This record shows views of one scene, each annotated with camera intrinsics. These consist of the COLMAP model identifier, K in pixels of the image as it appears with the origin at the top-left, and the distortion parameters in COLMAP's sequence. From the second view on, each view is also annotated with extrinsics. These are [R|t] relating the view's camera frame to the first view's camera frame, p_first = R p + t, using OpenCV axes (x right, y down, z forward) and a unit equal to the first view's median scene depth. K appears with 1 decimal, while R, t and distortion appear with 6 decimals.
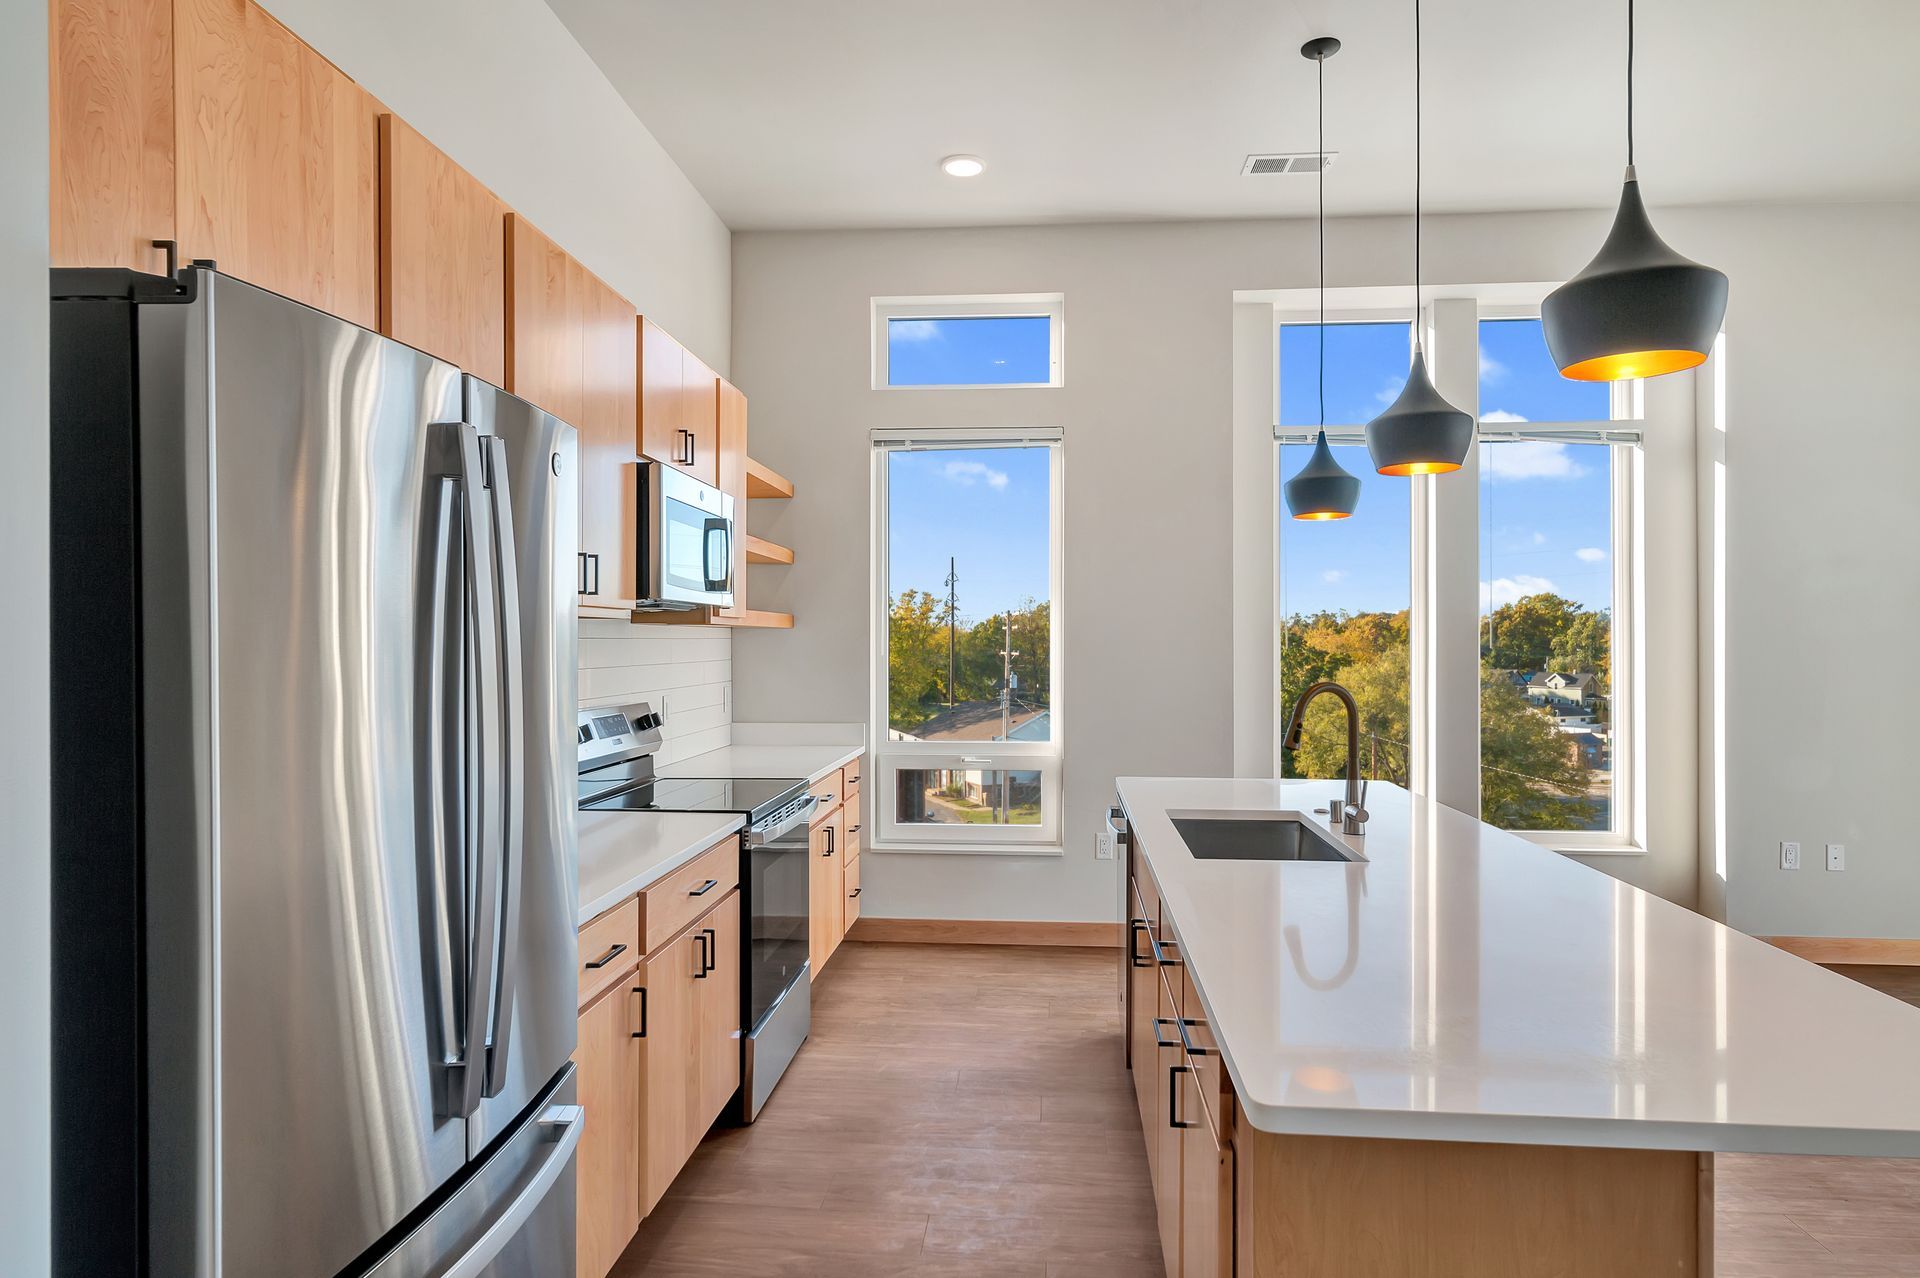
lens RADIAL K [[1098.7, 0, 970.8], [0, 1098.7, 630.9], [0, 0, 1]] dist [0.006190, 0.002927]
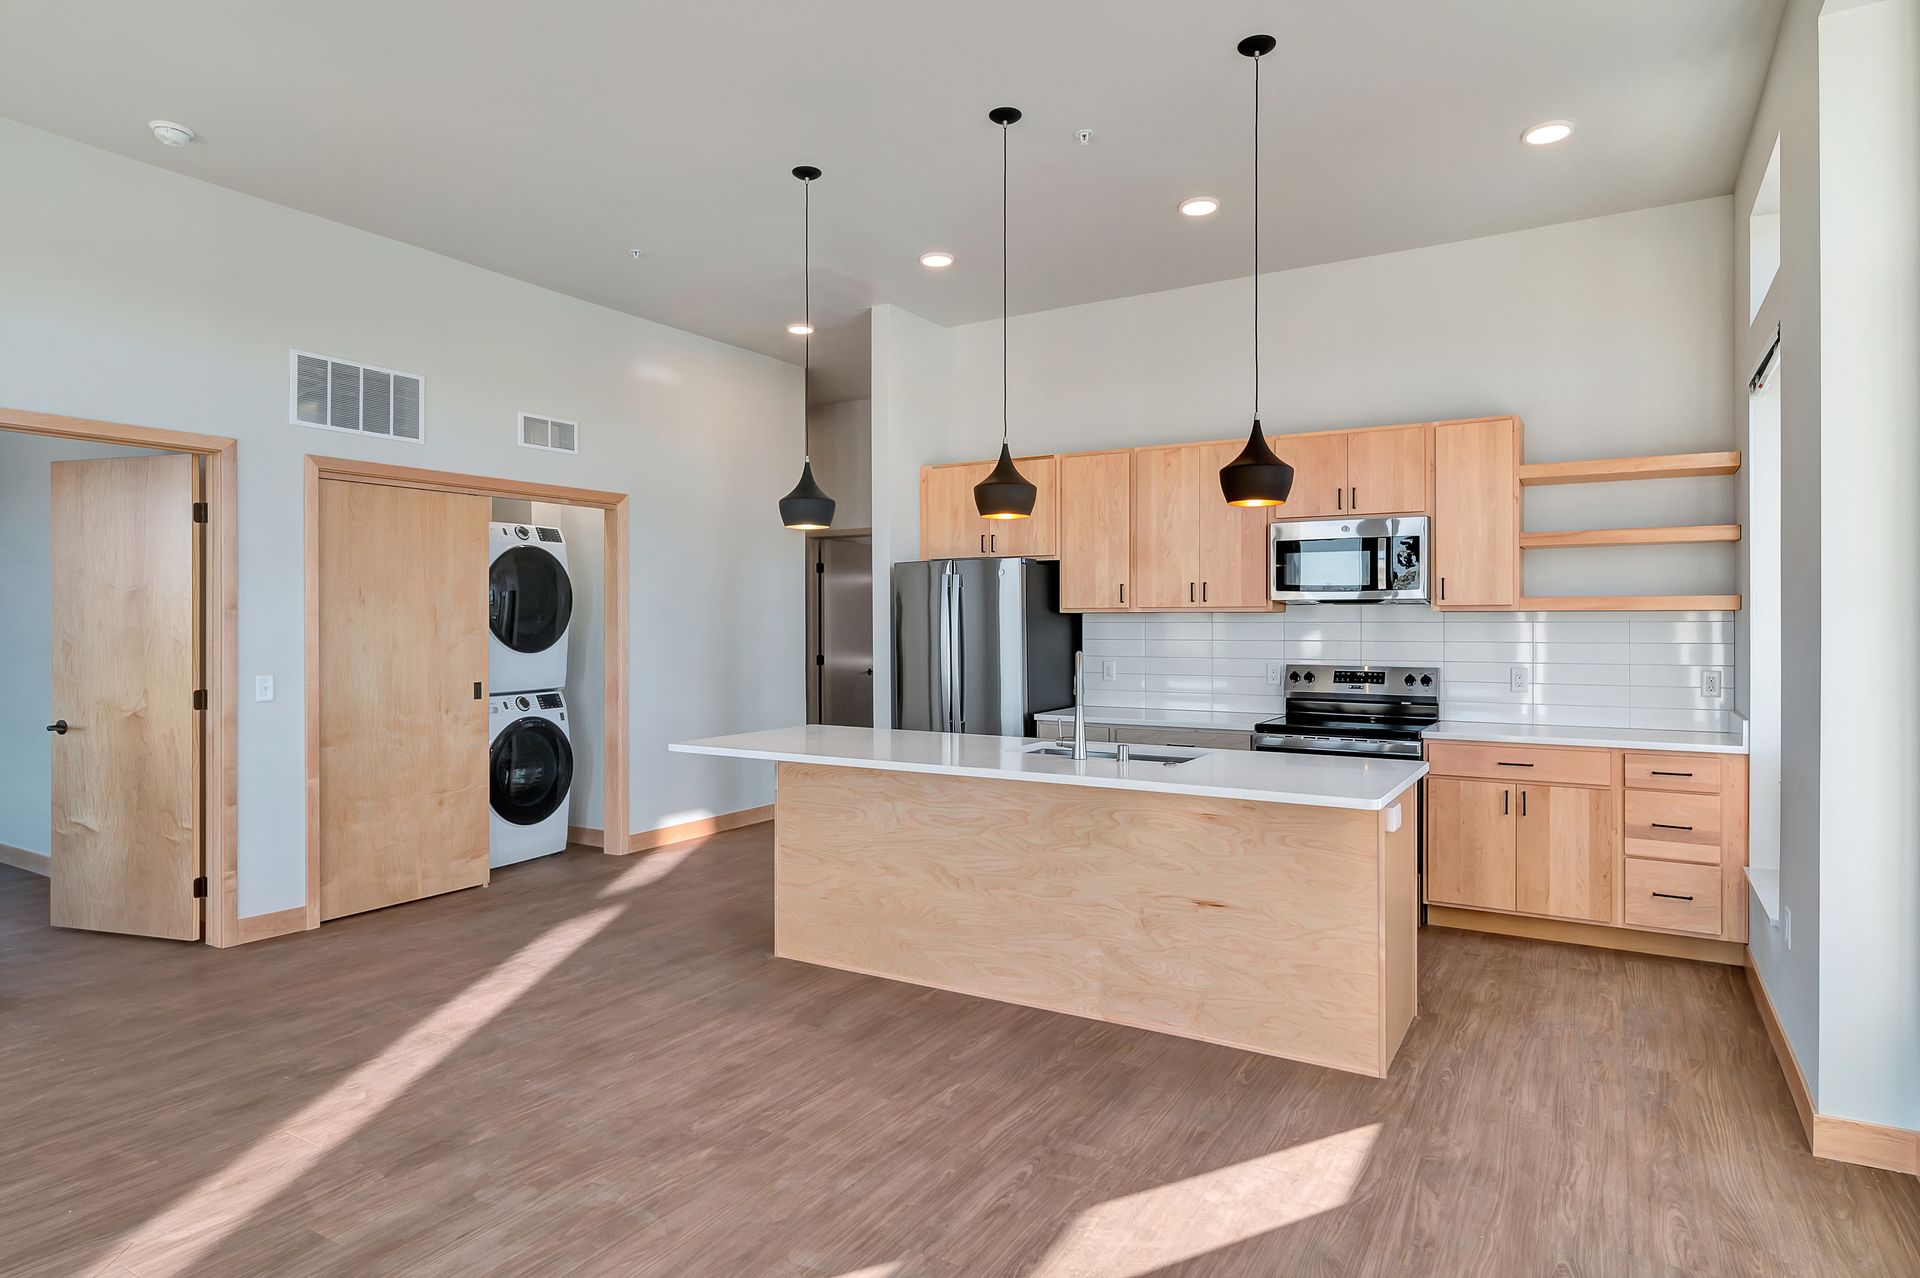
lens RADIAL K [[1081.8, 0, 956.2], [0, 1081.8, 641.3], [0, 0, 1]] dist [0.000491, 0.002714]
pose [[-0.461182, 0.014844, -0.887181, 1.022844], [0.009803, 0.999884, 0.011634, 0.009948], [0.887252, -0.003332, -0.461274, 0.933177]]
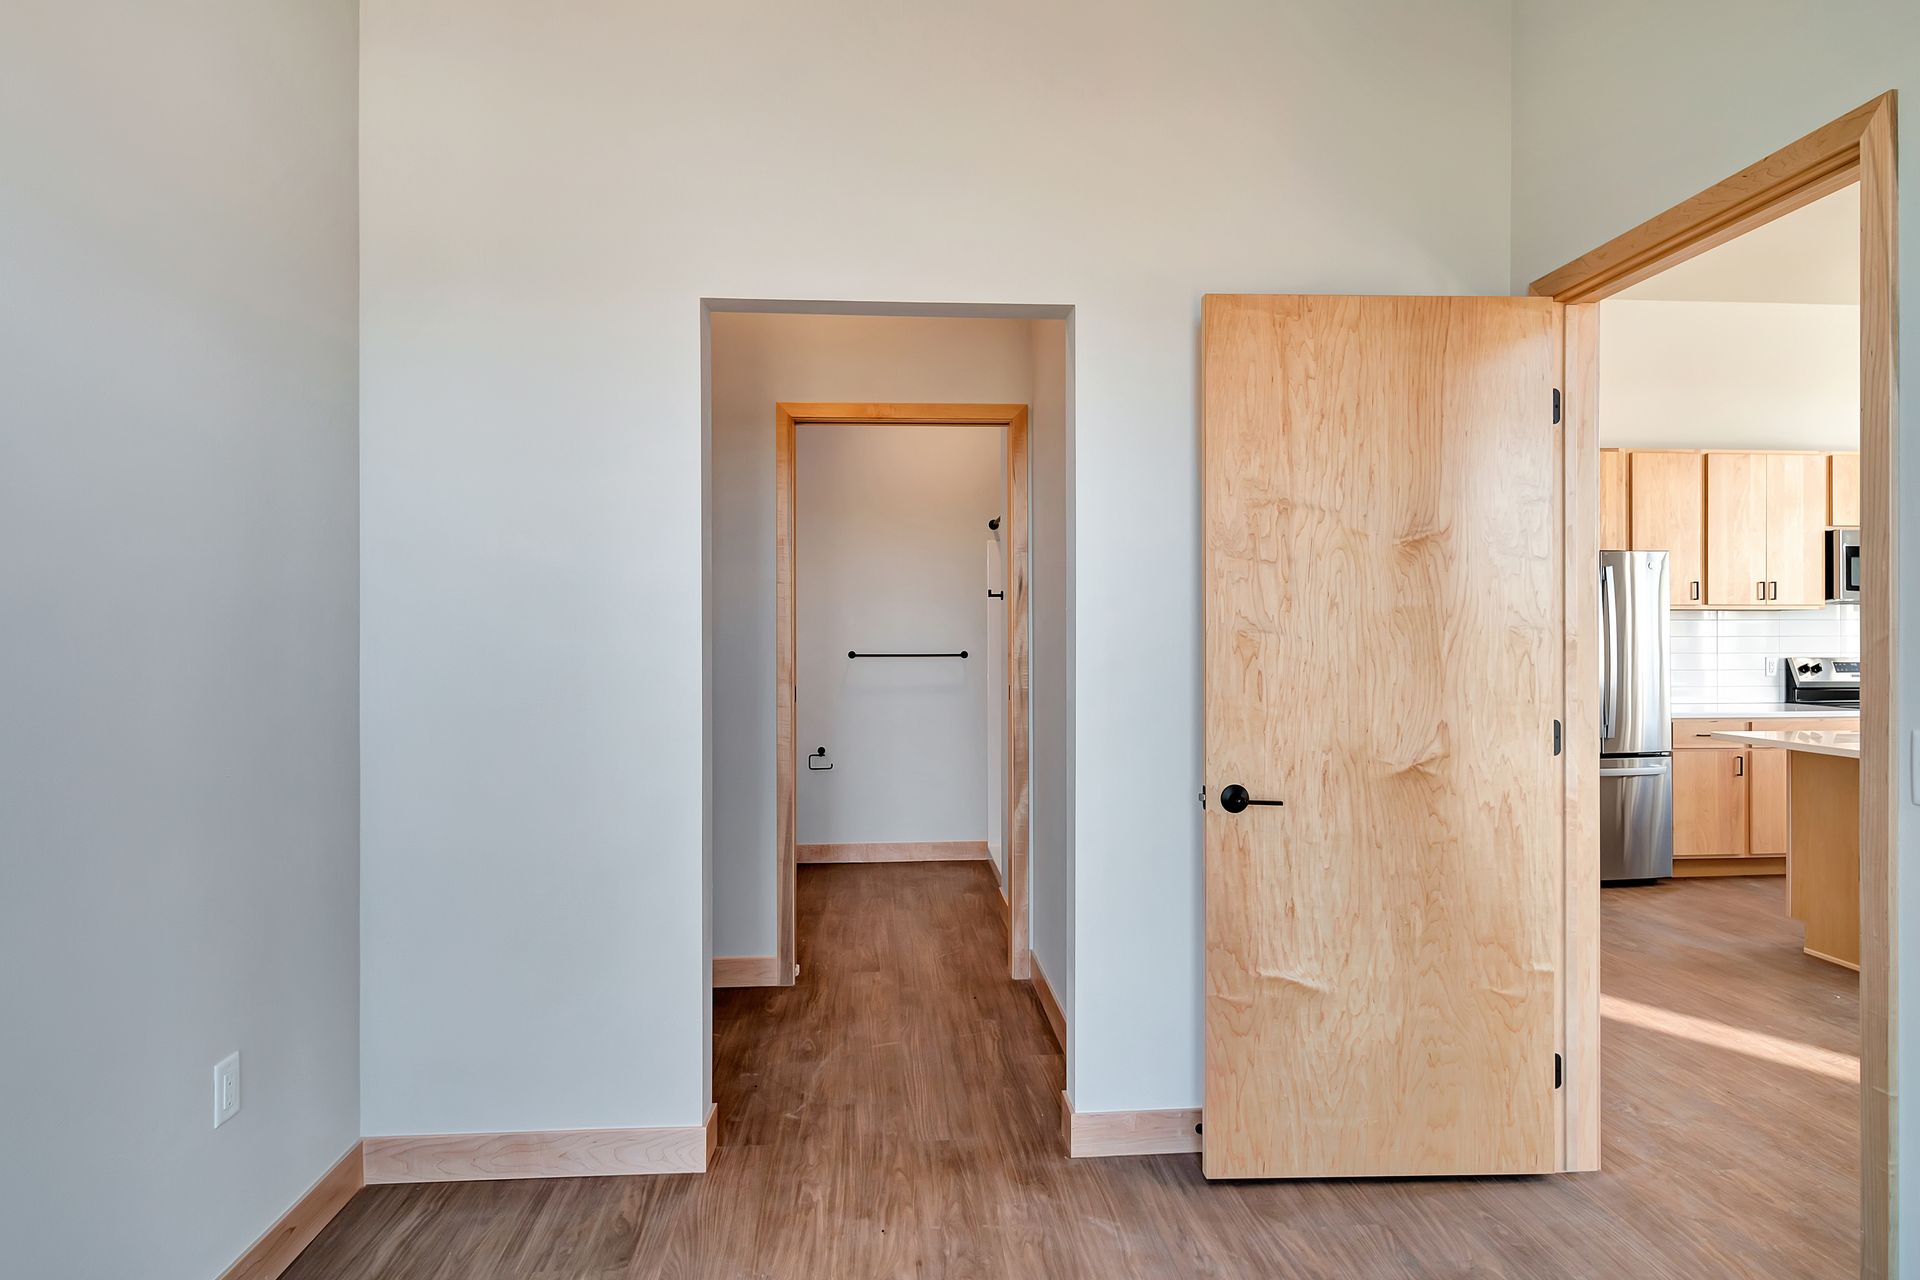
lens RADIAL K [[1098.7, 0, 960.0], [0, 1098.7, 629.2], [0, 0, 1]] dist [0.006190, 0.002927]
pose [[0.147255, 0.002962, -0.989094, 0.981889], [0.003749, 0.999987, 0.003552, 0.009122], [0.989091, -0.004231, 0.147242, -0.579788]]
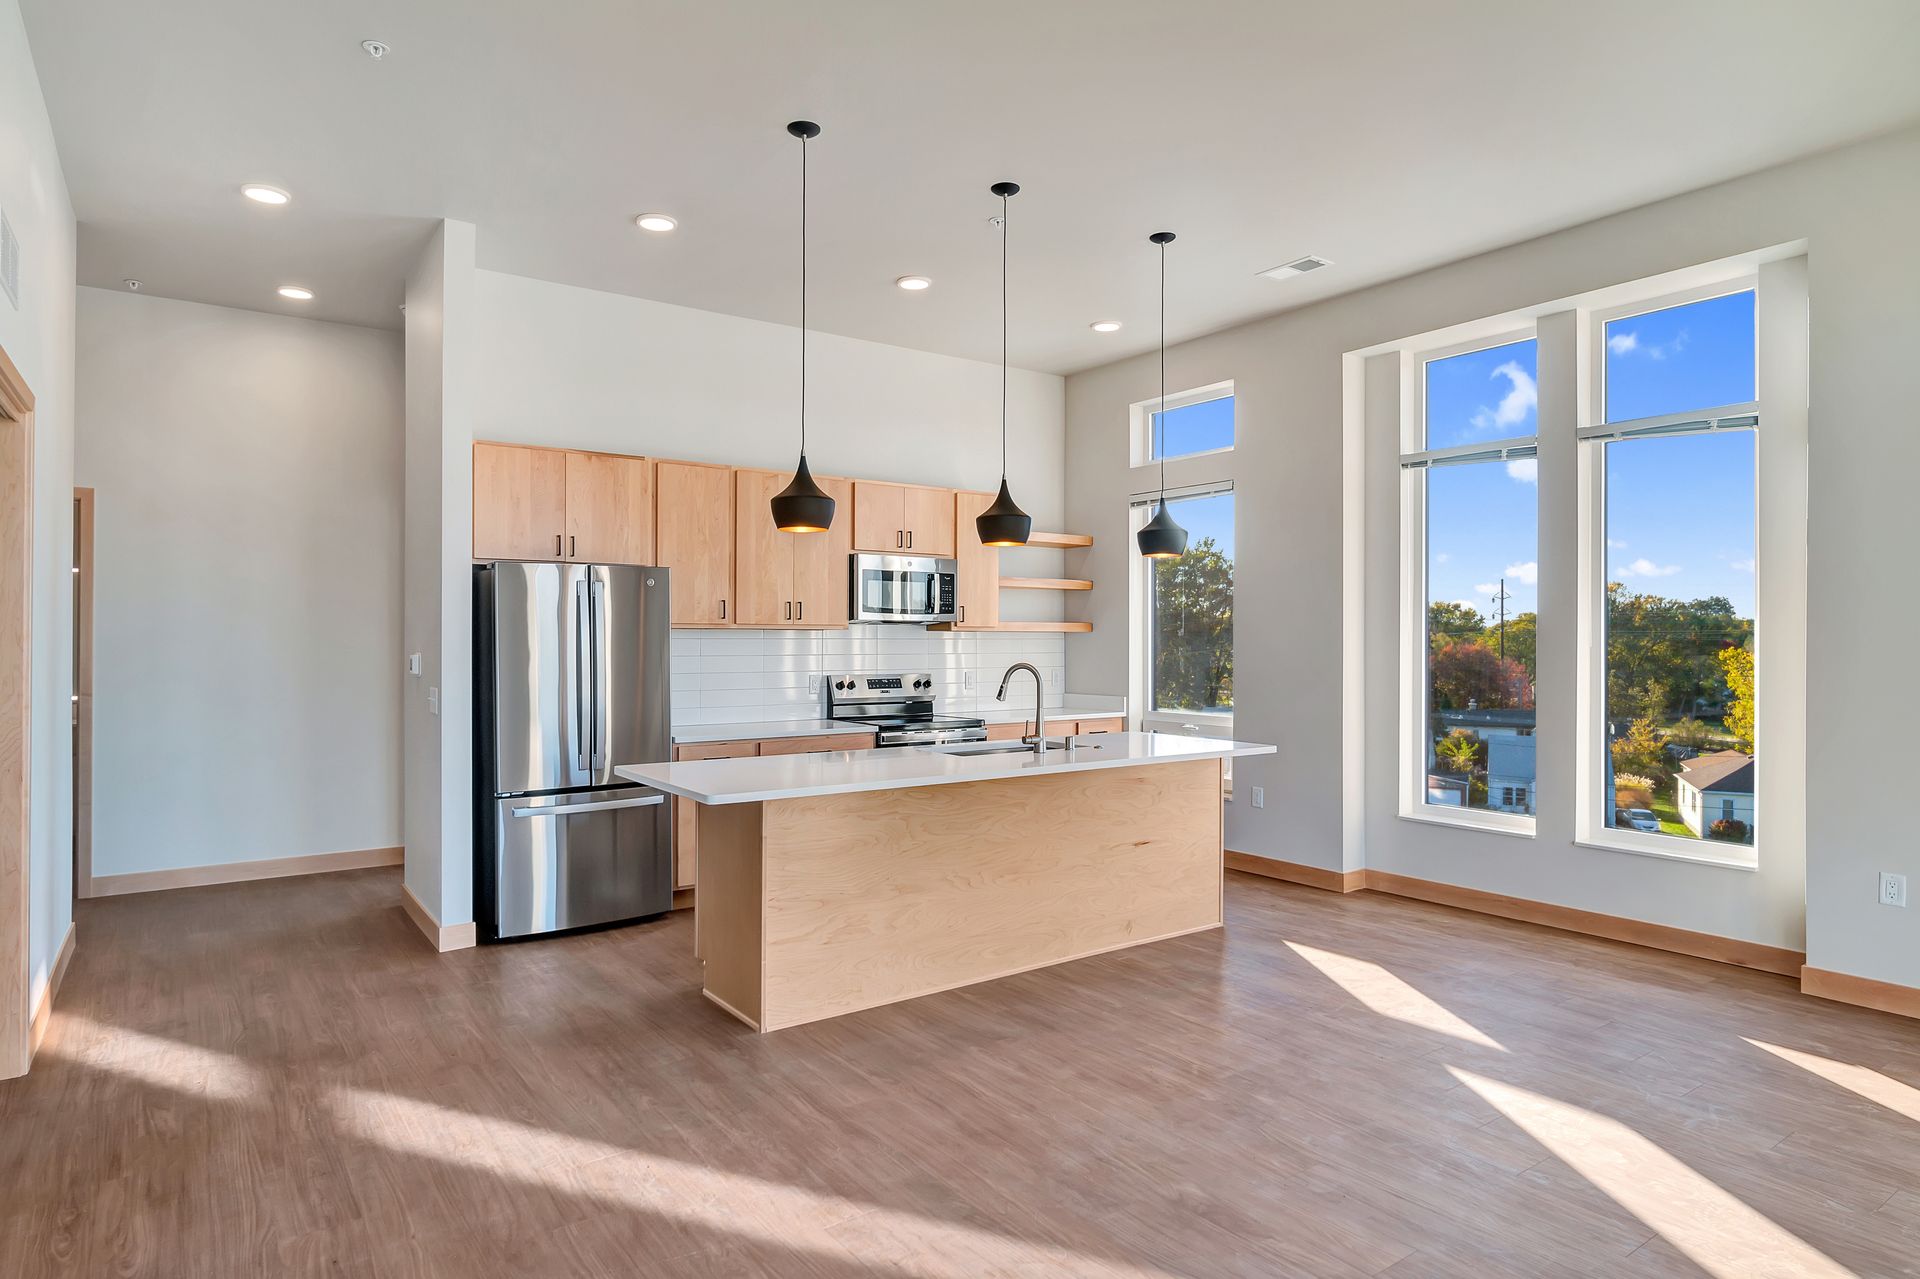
lens RADIAL K [[1081.8, 0, 971.5], [0, 1081.8, 650.2], [0, 0, 1]] dist [0.000491, 0.002714]
pose [[0.646260, 0.007568, -0.763079, 0.959503], [0.002755, 0.999921, 0.012250, 0.004042], [0.763112, -0.010019, 0.646189, -0.100621]]
